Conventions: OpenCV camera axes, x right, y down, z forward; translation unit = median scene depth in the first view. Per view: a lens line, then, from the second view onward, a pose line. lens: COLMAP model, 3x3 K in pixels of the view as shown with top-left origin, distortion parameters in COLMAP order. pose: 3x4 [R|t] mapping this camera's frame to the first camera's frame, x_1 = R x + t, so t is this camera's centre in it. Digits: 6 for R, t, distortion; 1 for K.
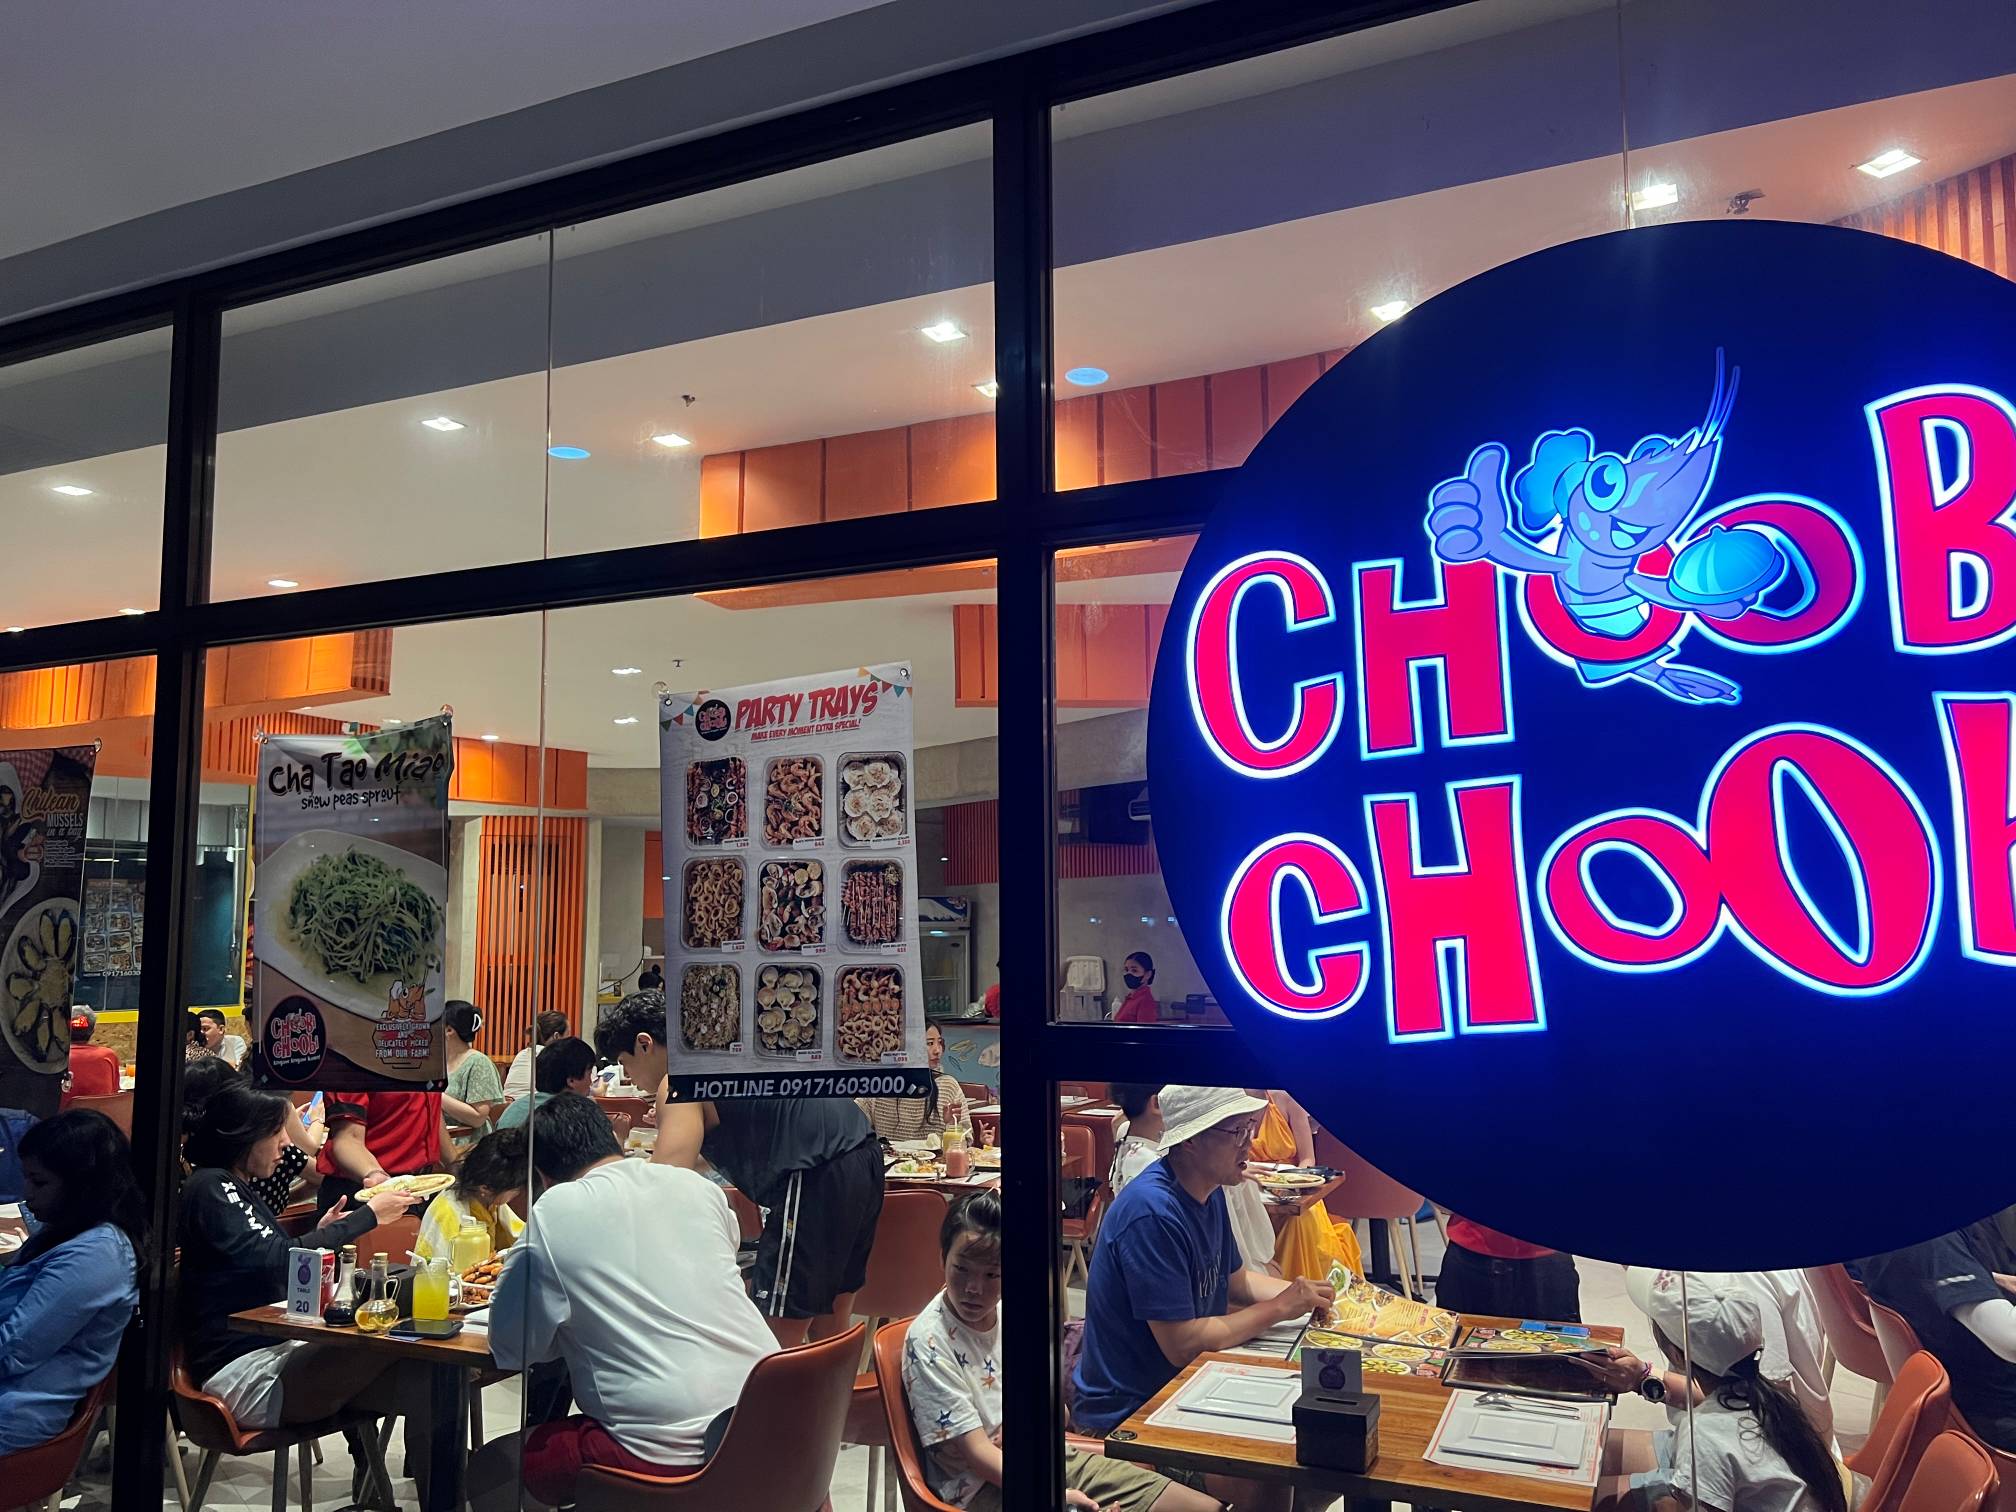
lens RADIAL K [[1511.2, 0, 1012.9], [0, 1511.2, 772.1], [0, 0, 1]] dist [0.057012, -0.059888]
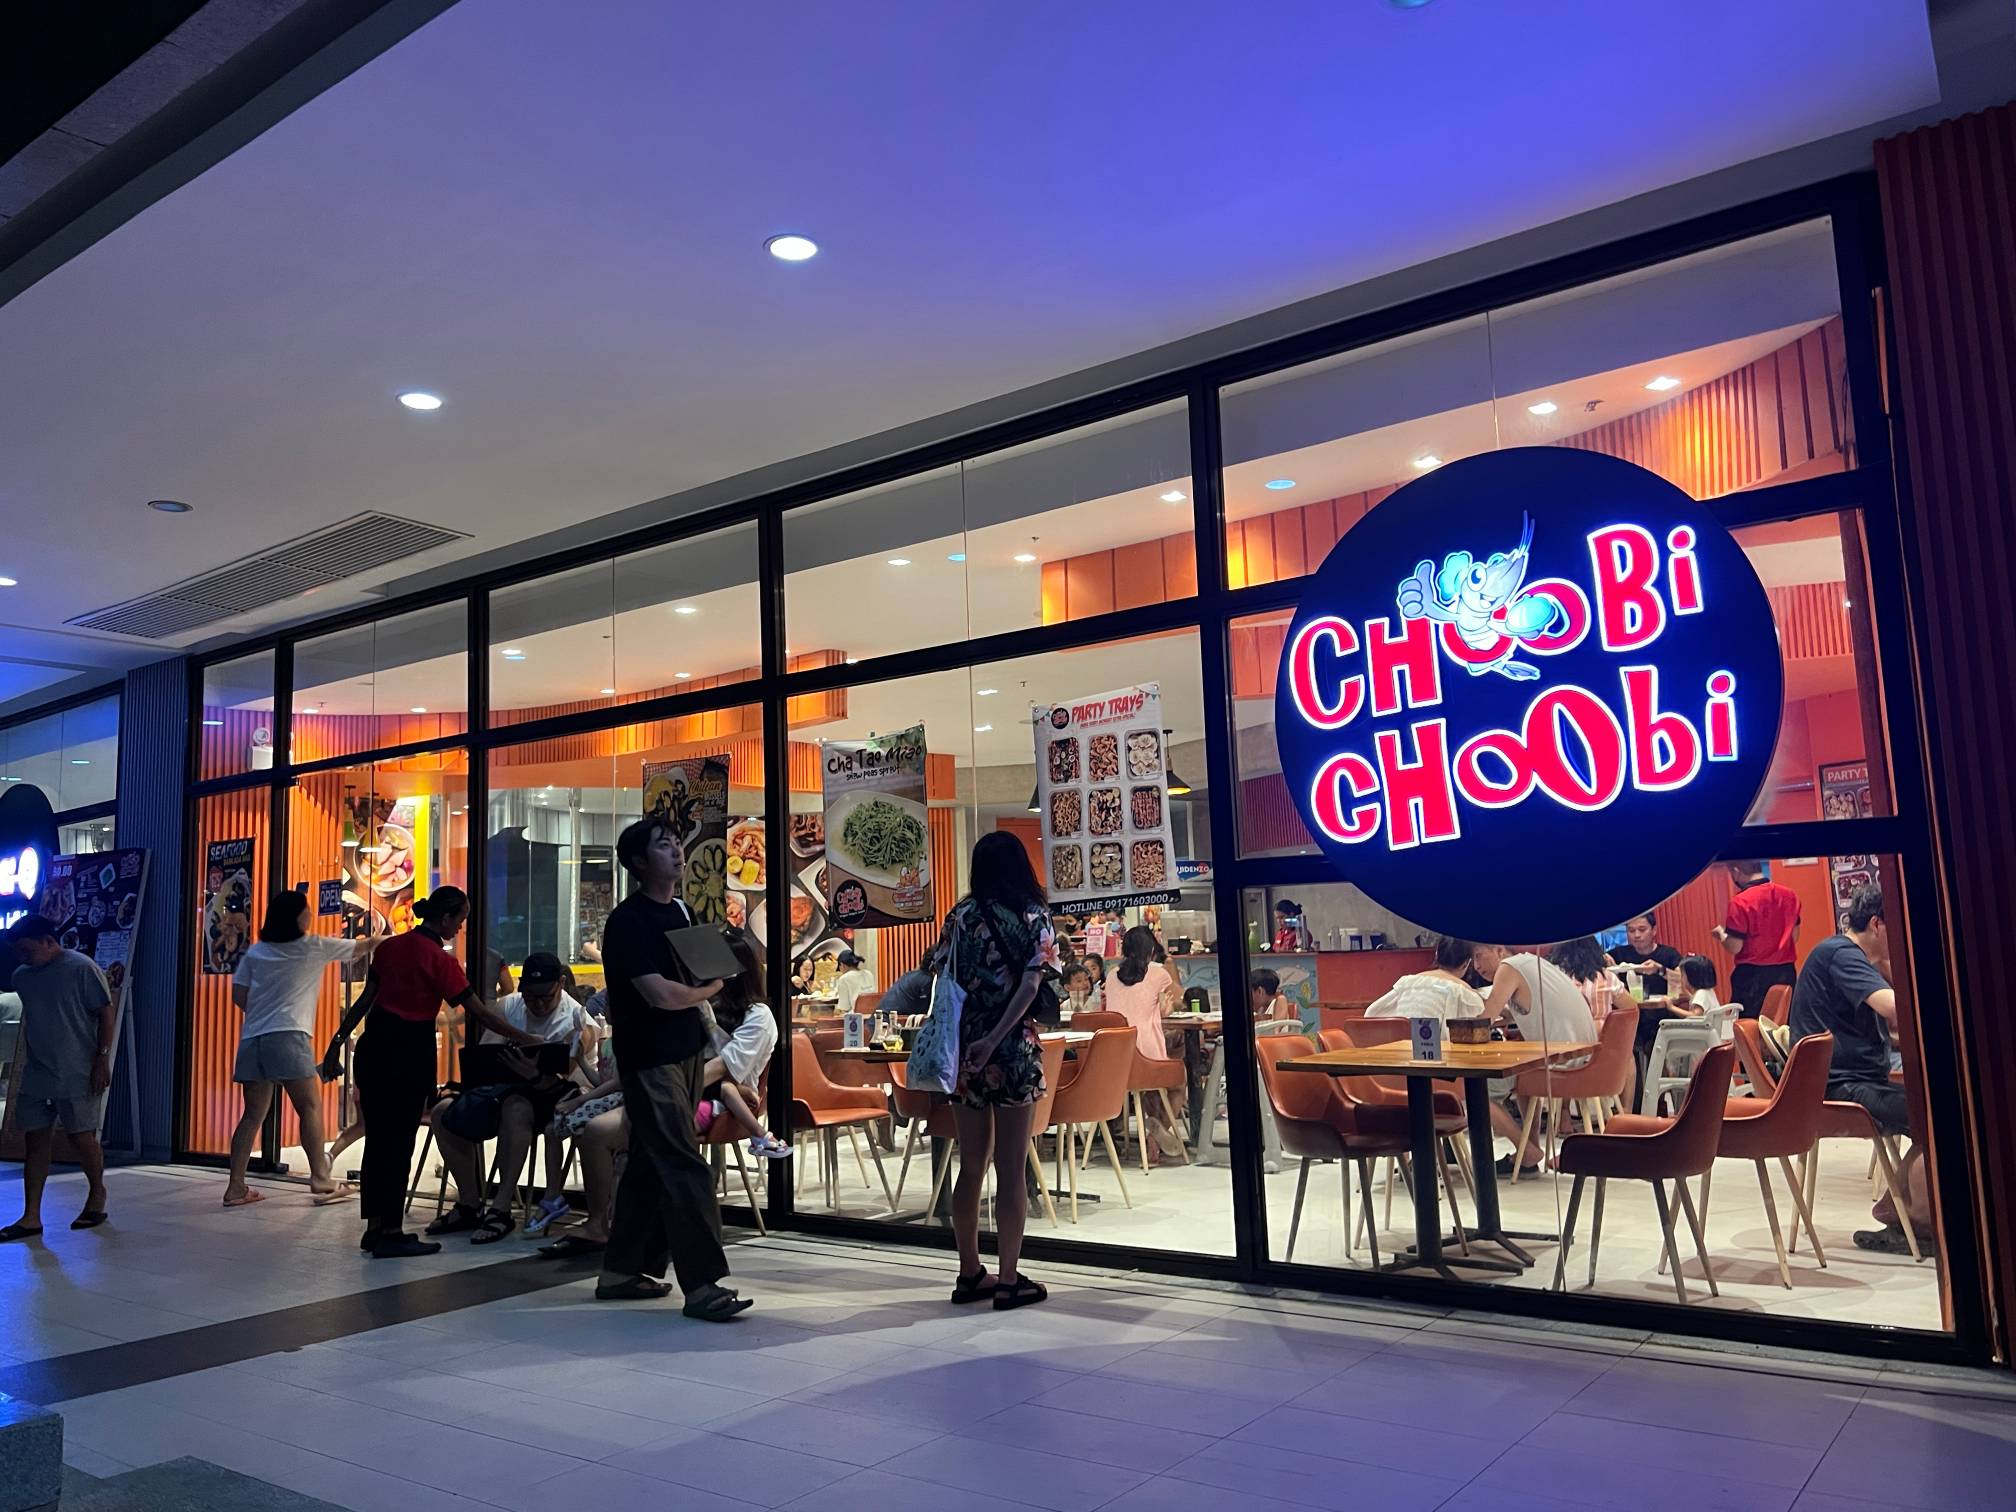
lens RADIAL K [[1511.2, 0, 1011.7], [0, 1511.2, 769.6], [0, 0, 1]] dist [0.057012, -0.059888]
pose [[0.975805, -0.053798, -0.211922, 0.161910], [0.052990, 0.998550, -0.009491, 0.051404], [0.212125, -0.001969, 0.977241, -0.994513]]
